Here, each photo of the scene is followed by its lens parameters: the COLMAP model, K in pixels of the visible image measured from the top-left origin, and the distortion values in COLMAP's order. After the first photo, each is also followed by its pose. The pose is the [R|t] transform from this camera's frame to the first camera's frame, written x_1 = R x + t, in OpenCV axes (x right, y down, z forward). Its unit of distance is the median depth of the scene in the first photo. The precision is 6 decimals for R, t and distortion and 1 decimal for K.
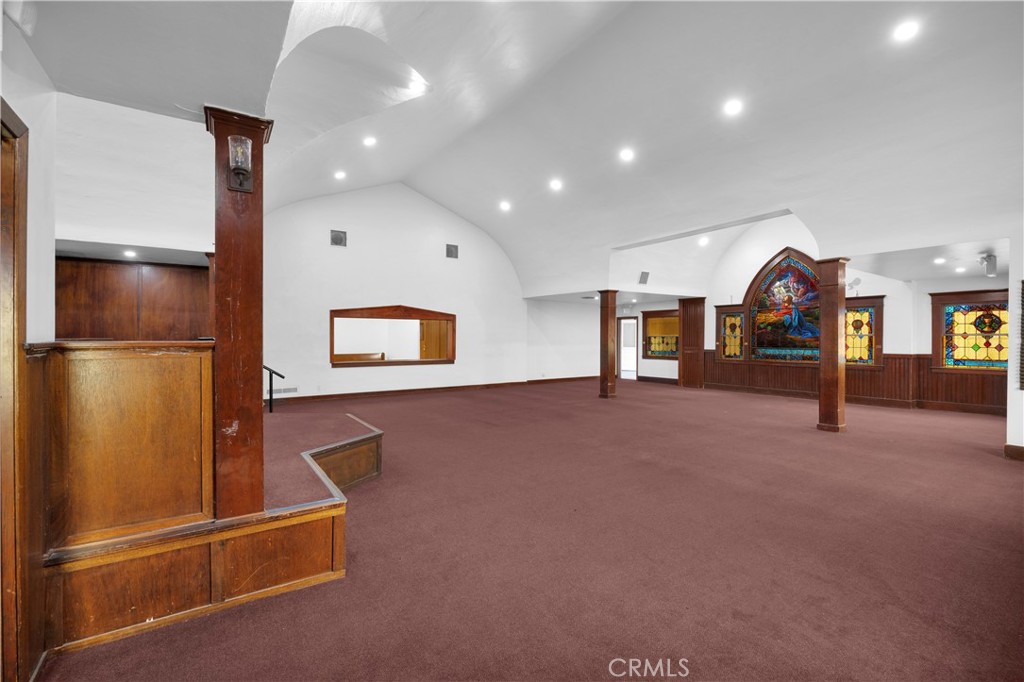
lens RADIAL K [[447.2, 0, 512.0], [0, 447.2, 341.0], [0, 0, 1]] dist [0.000788, 0.000015]
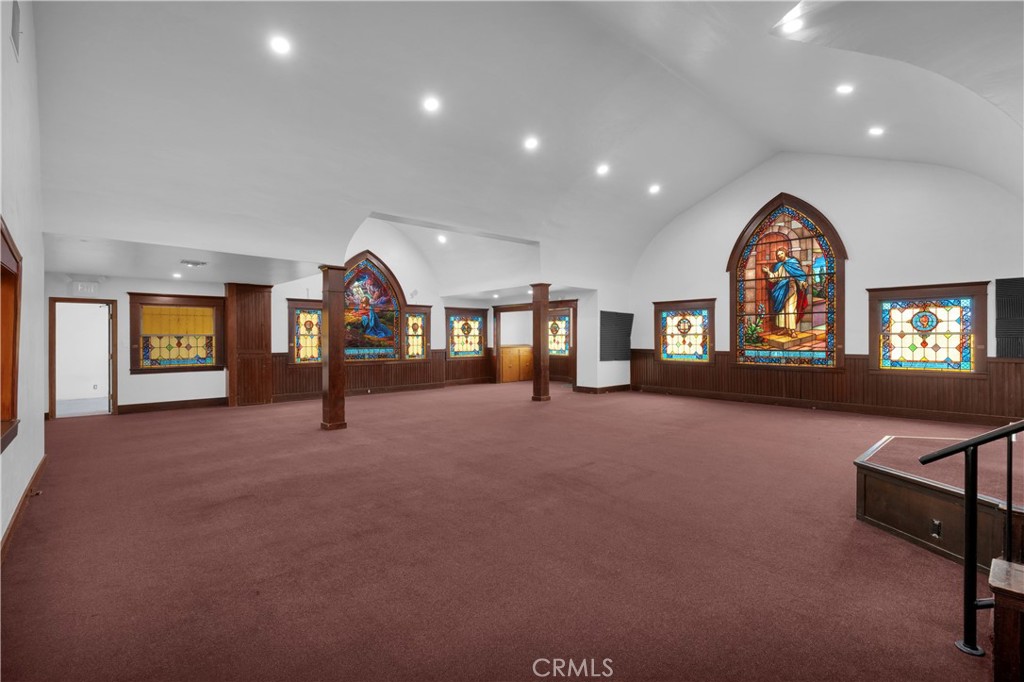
lens RADIAL K [[472.1, 0, 512.0], [0, 472.1, 341.0], [0, 0, 1]] dist [-0.001321, -0.000063]
pose [[-0.127794, -0.006053, 0.991782, -0.500349], [0.008778, 0.999935, 0.007234, -0.004254], [-0.991762, 0.009630, -0.127732, 0.790445]]
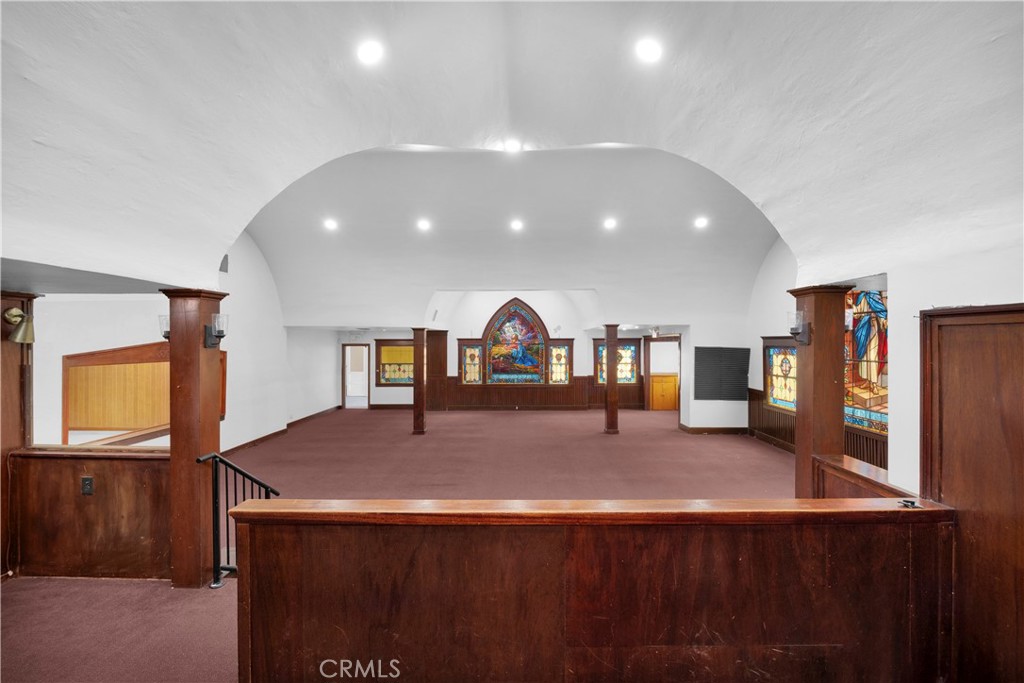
lens RADIAL K [[472.1, 0, 512.0], [0, 472.1, 341.5], [0, 0, 1]] dist [-0.001321, -0.000063]
pose [[0.578443, -0.001313, 0.815722, -0.520283], [0.007612, 0.999964, -0.003789, -0.072921], [-0.815687, 0.008401, 0.578432, 0.194955]]
